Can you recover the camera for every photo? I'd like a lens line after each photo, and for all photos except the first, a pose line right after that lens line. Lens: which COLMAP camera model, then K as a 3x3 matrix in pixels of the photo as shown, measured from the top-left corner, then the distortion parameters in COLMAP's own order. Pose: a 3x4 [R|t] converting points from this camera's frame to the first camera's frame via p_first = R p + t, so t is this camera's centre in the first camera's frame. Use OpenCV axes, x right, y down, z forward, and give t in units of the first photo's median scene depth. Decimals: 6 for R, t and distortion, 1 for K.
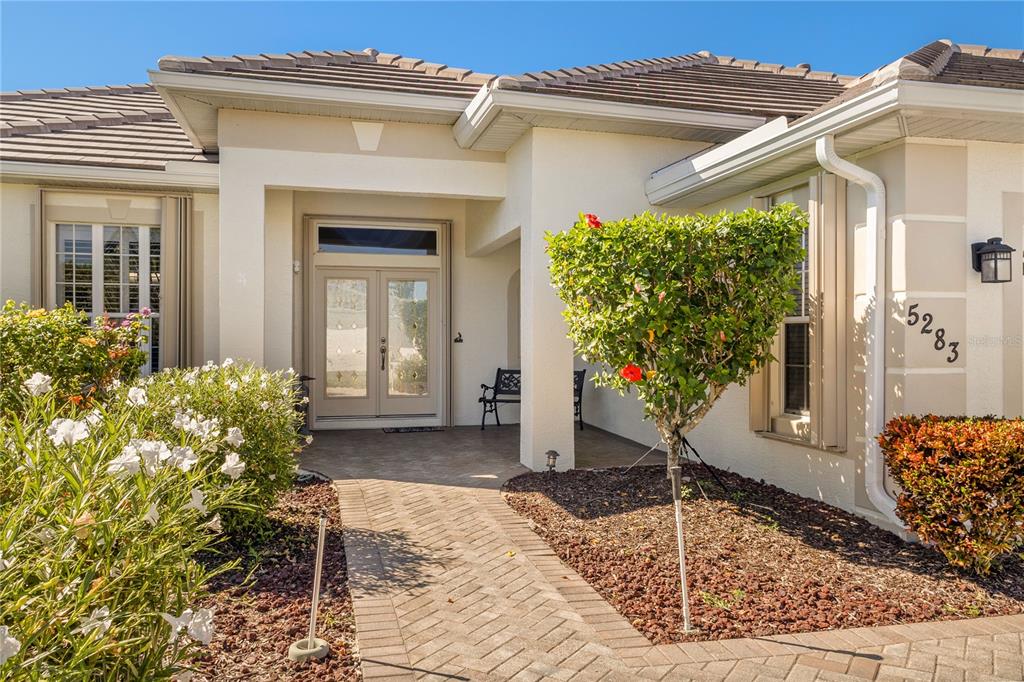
lens RADIAL K [[770.9, 0, 517.0], [0, 770.9, 336.7], [0, 0, 1]] dist [0.009608, 0.001053]
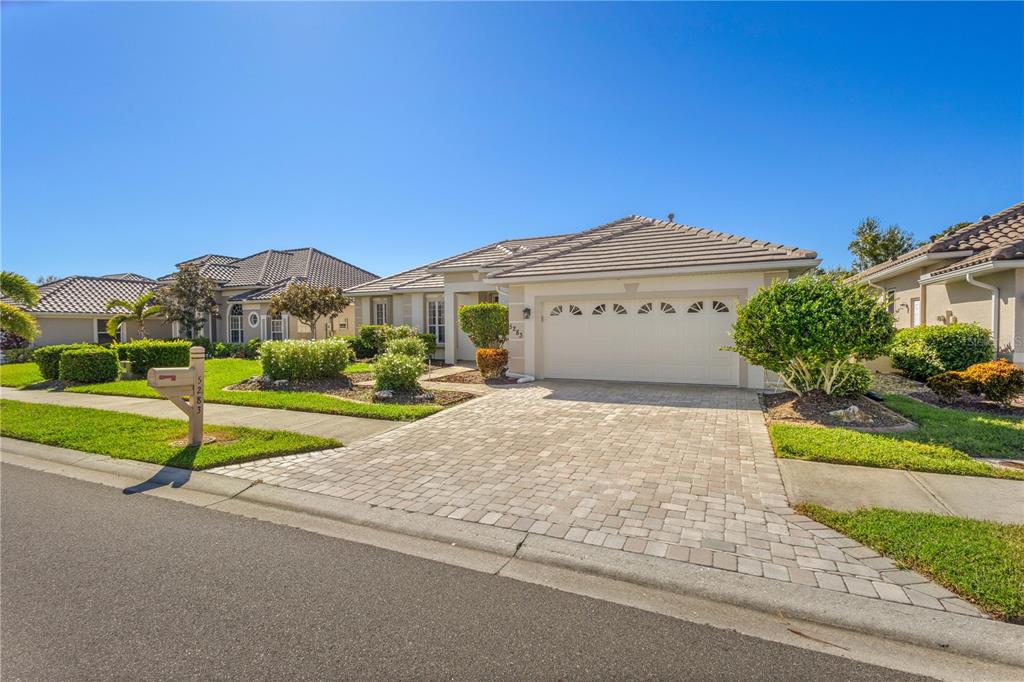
lens RADIAL K [[458.9, 0, 512.0], [0, 458.9, 341.0], [0, 0, 1]] dist [0.071563, -0.000025]
pose [[0.791267, 0.010653, -0.611378, 1.427160], [-0.000962, 0.999869, 0.016177, 0.007591], [0.611470, -0.012212, 0.791174, -0.690277]]
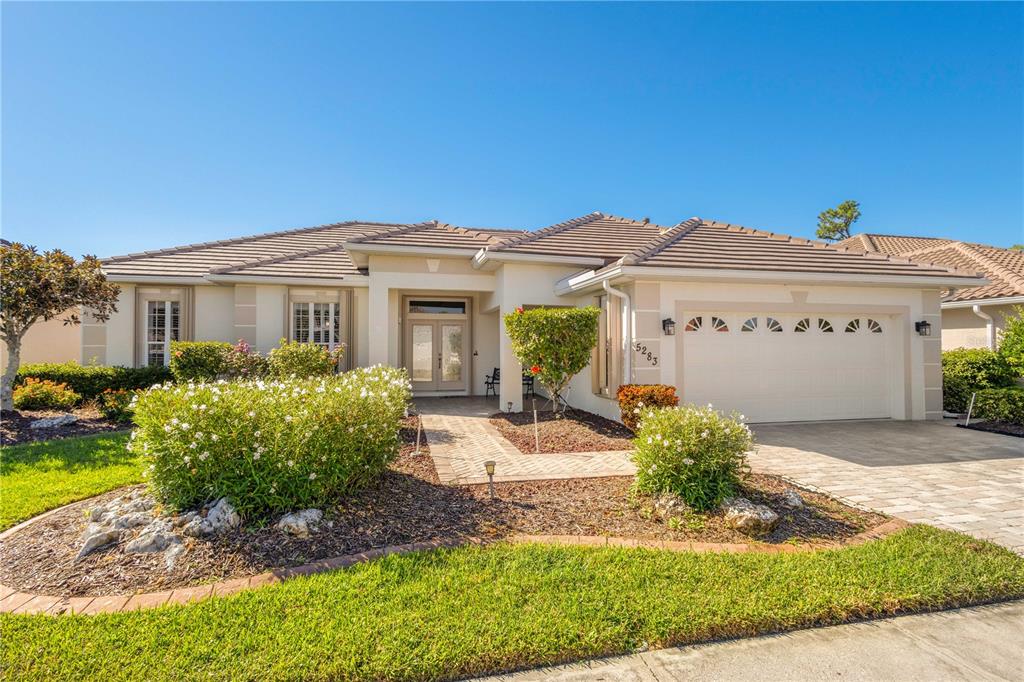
lens RADIAL K [[473.3, 0, 512.0], [0, 473.3, 341.0], [0, 0, 1]] dist [0.010944, -0.000484]
pose [[0.999787, -0.001330, -0.020585, 0.076840], [0.000994, 0.999866, -0.016317, -0.016286], [0.020604, 0.016293, 0.999655, -0.440710]]
